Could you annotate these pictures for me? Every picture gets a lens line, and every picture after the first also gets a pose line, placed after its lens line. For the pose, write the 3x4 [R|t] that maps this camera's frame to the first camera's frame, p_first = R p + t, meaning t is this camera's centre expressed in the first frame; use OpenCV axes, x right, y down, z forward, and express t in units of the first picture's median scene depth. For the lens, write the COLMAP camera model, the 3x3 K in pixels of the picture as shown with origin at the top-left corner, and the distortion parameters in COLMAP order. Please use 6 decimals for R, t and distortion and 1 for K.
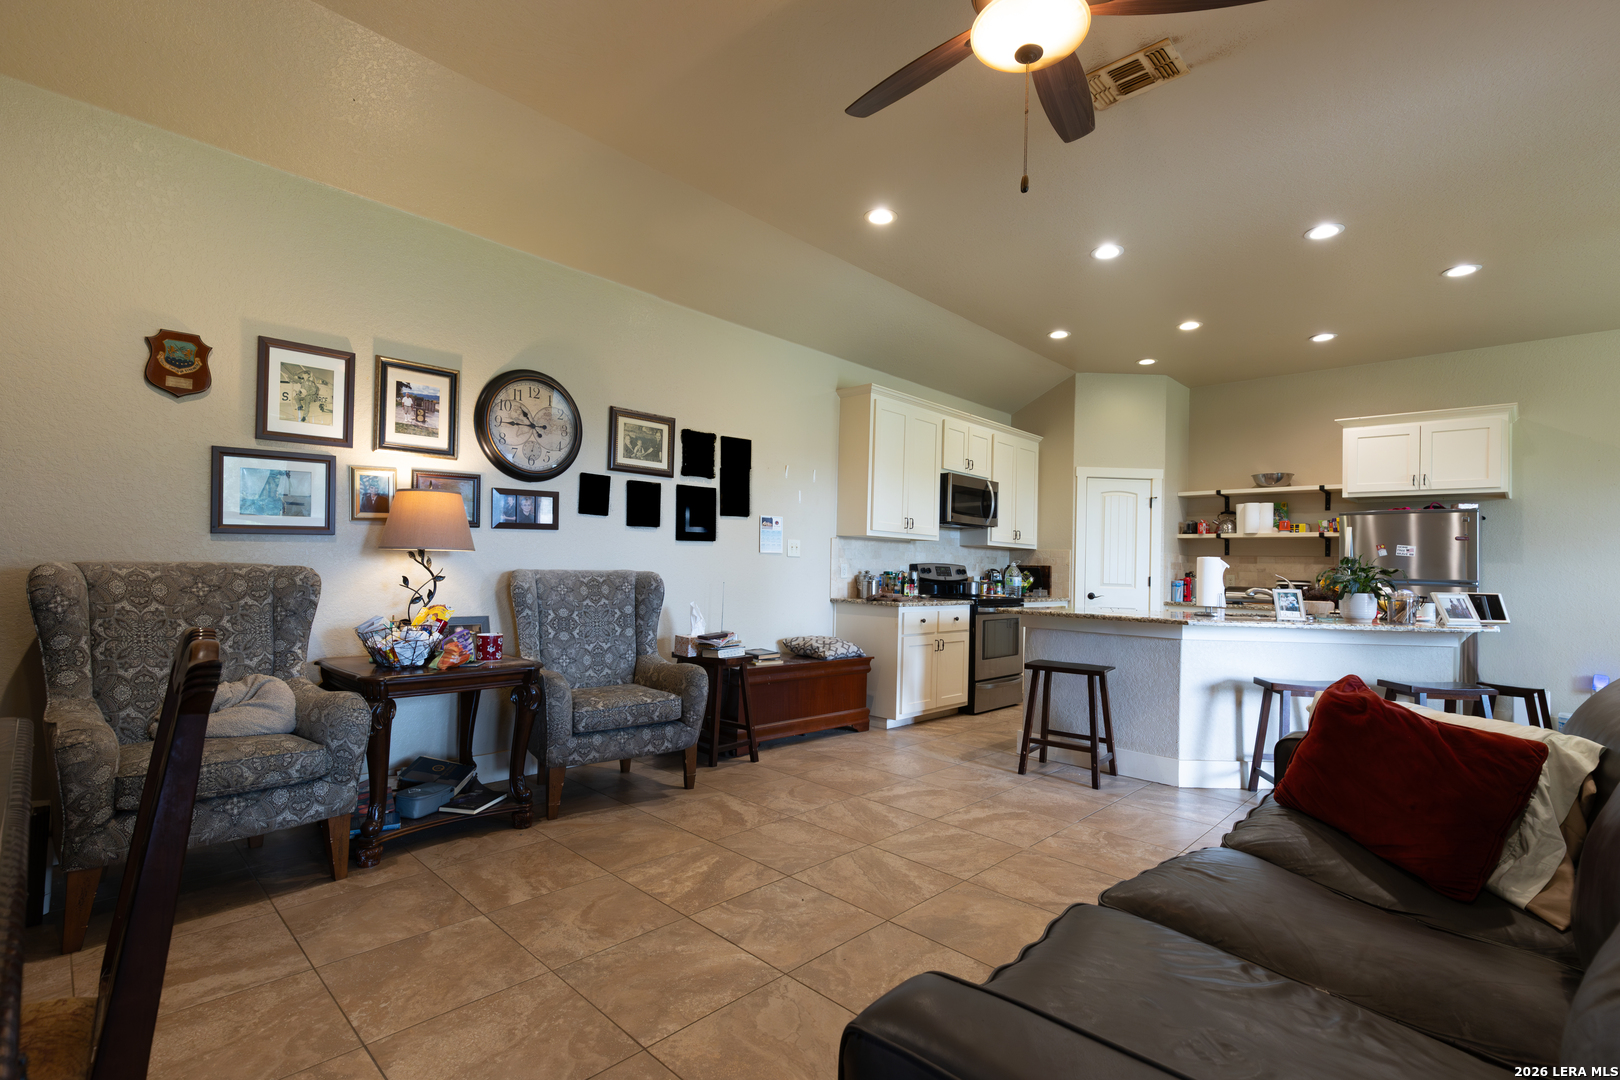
lens RADIAL K [[743.4, 0, 830.3], [0, 743.4, 545.5], [0, 0, 1]] dist [0.016656, -0.003683]
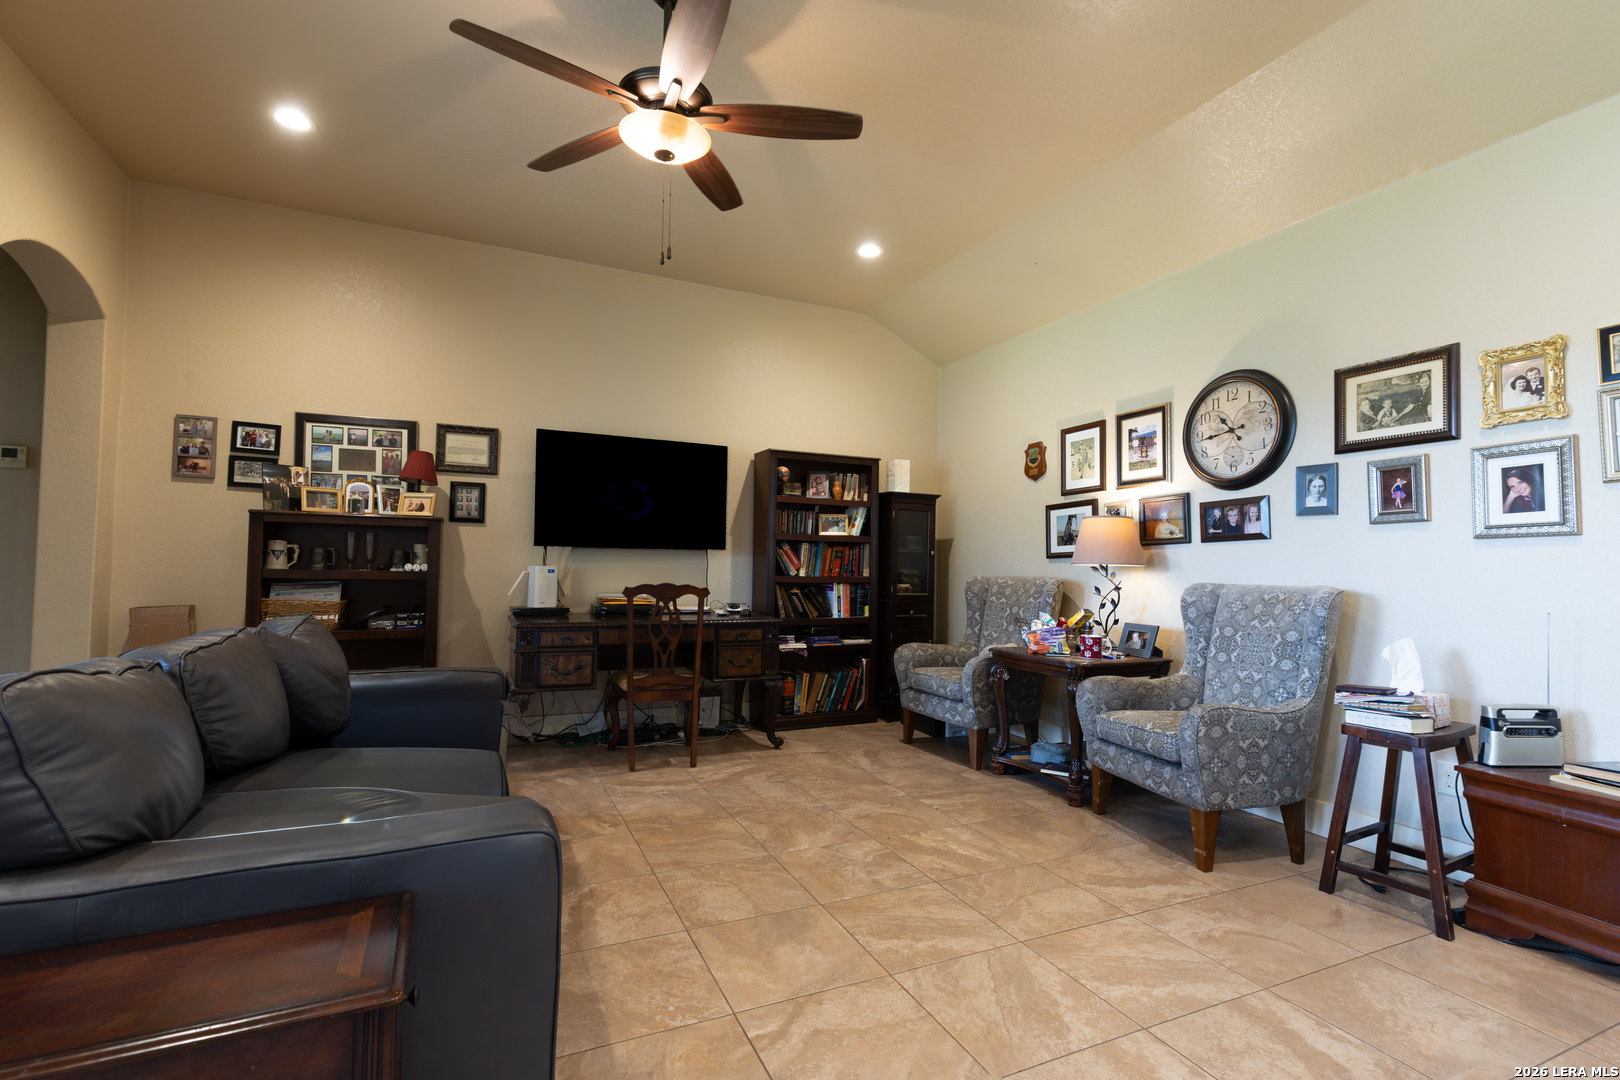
lens RADIAL K [[743.4, 0, 799.0], [0, 743.4, 544.9], [0, 0, 1]] dist [0.016656, -0.003683]
pose [[-0.394459, -0.058074, -0.917077, 0.638523], [-0.001725, 0.998046, -0.062459, 0.040587], [0.918912, -0.023055, -0.393788, 0.831468]]
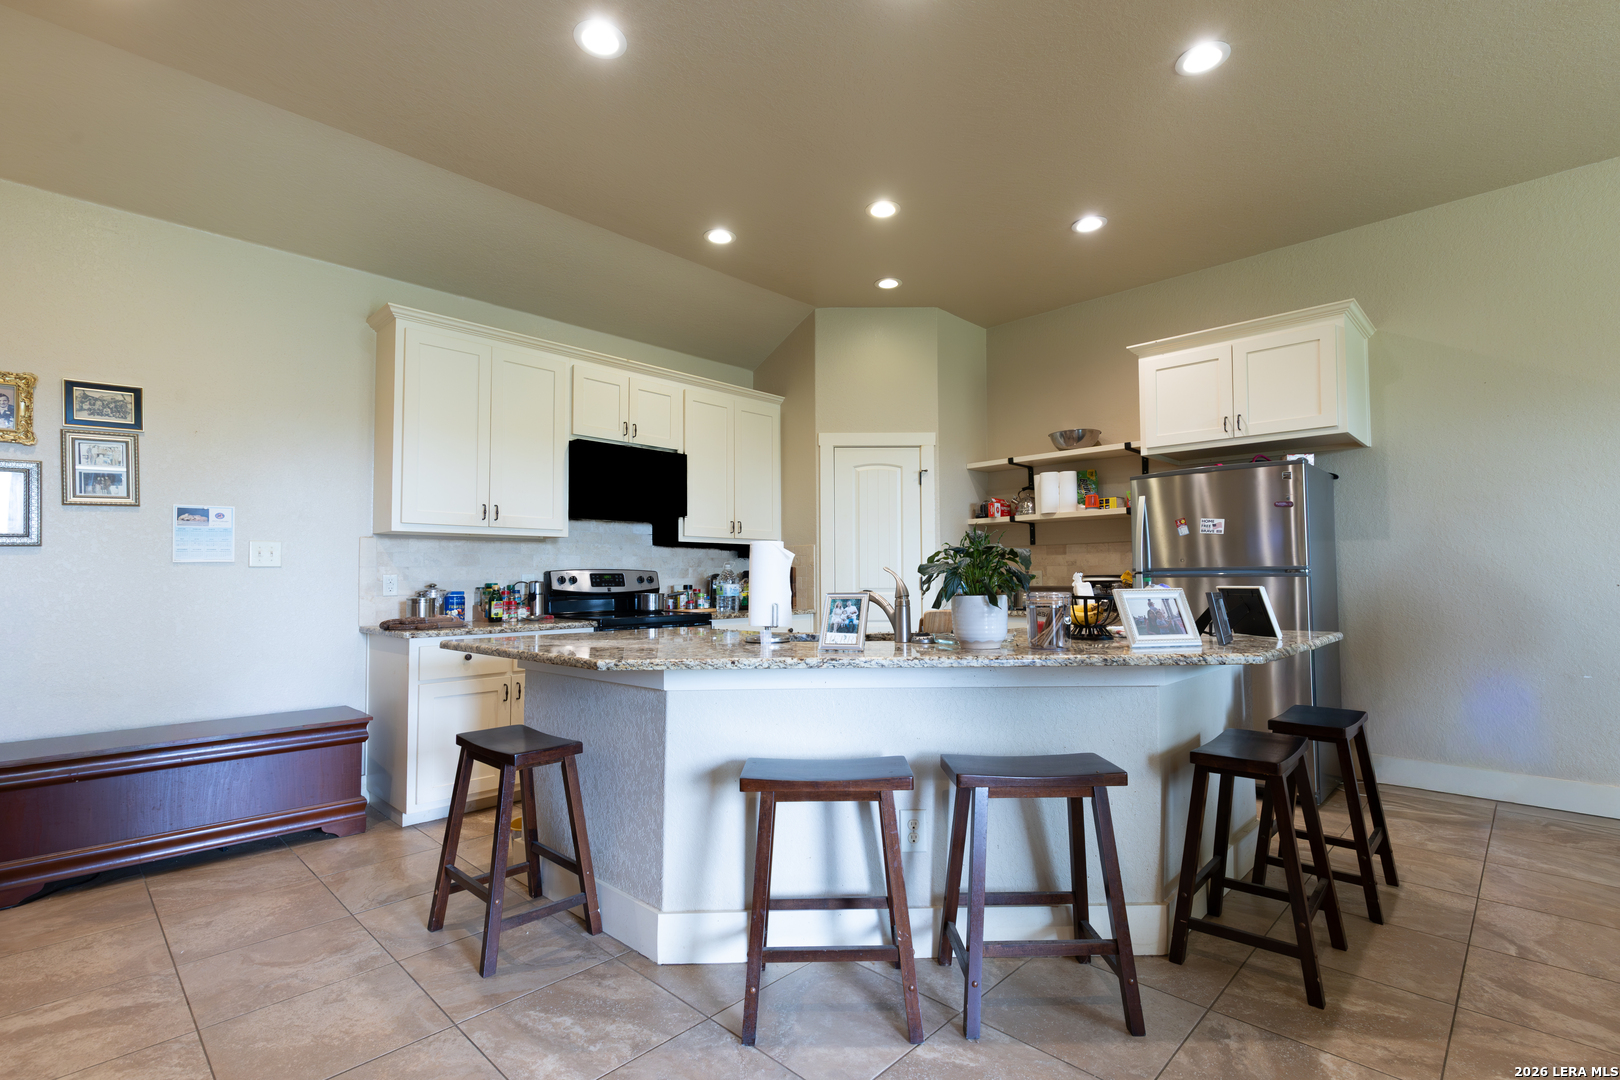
lens RADIAL K [[743.4, 0, 827.7], [0, 743.4, 549.5], [0, 0, 1]] dist [0.016656, -0.003683]
pose [[0.999305, -0.036352, -0.008310, 0.596087], [0.036285, 0.999309, -0.008120, 0.029975], [0.008599, 0.007813, 0.999933, 0.445093]]
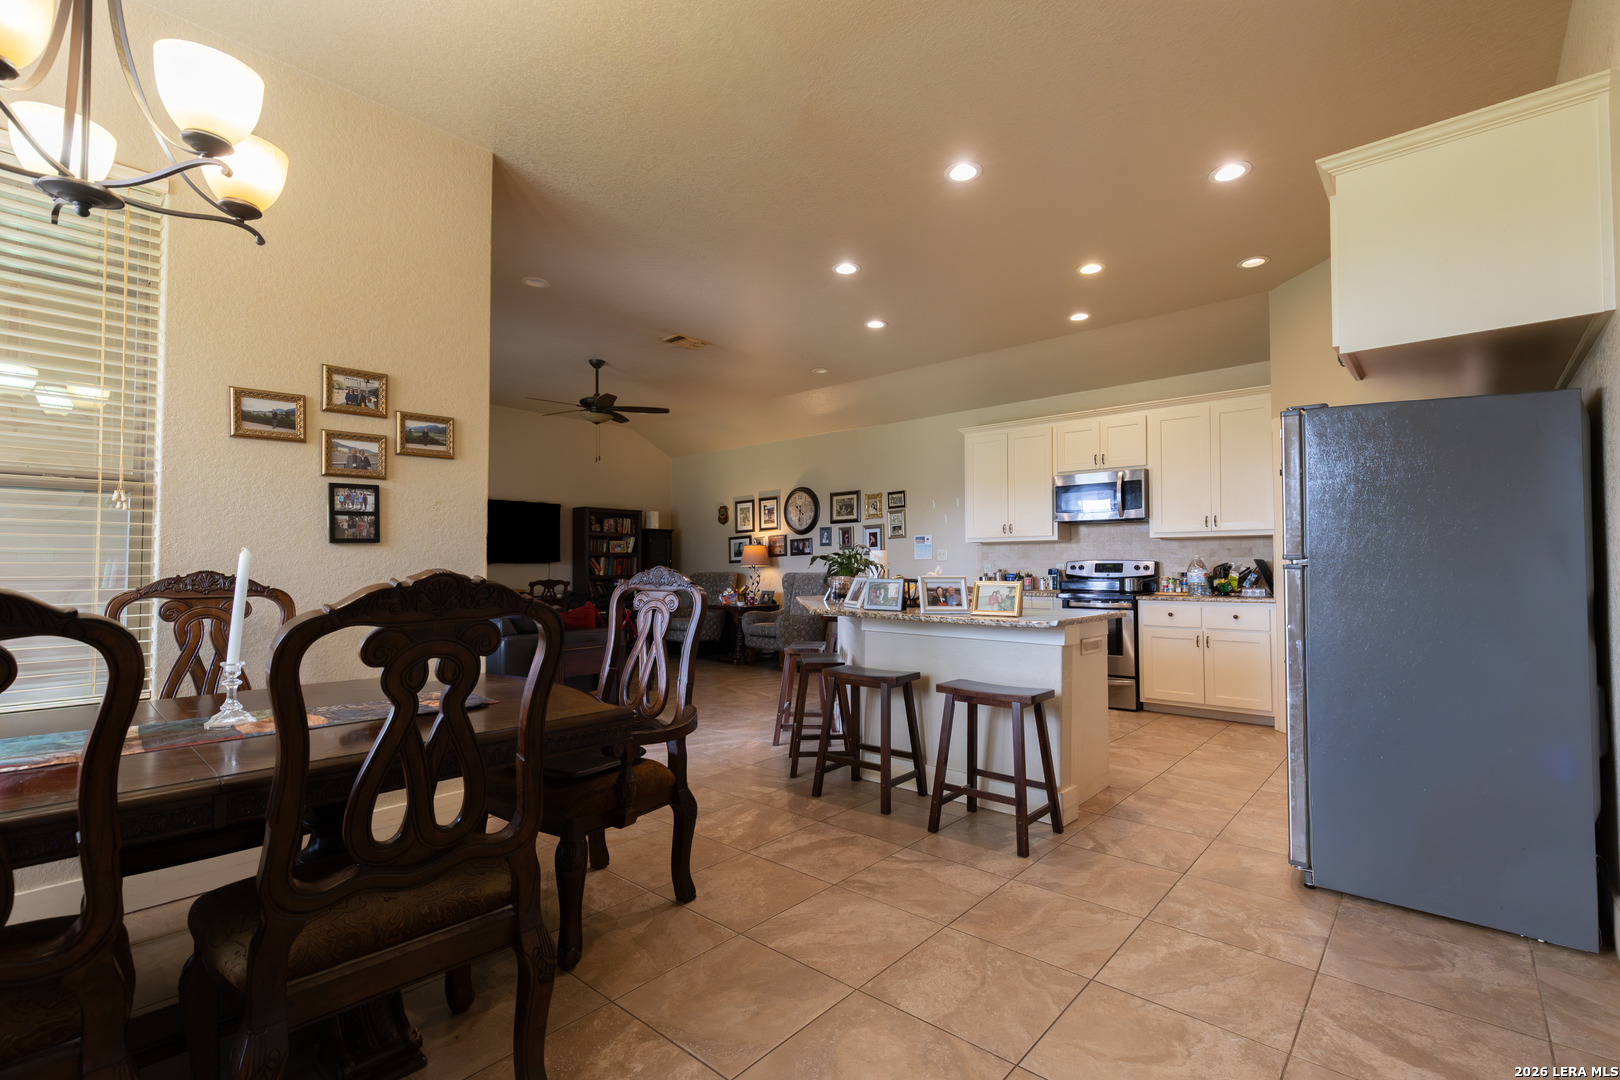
lens RADIAL K [[743.4, 0, 799.7], [0, 743.4, 540.7], [0, 0, 1]] dist [0.016656, -0.003683]
pose [[0.018382, -0.067281, -0.997565, 1.825762], [0.031538, 0.997276, -0.066681, 0.083036], [0.999334, -0.030235, 0.020454, 0.909594]]
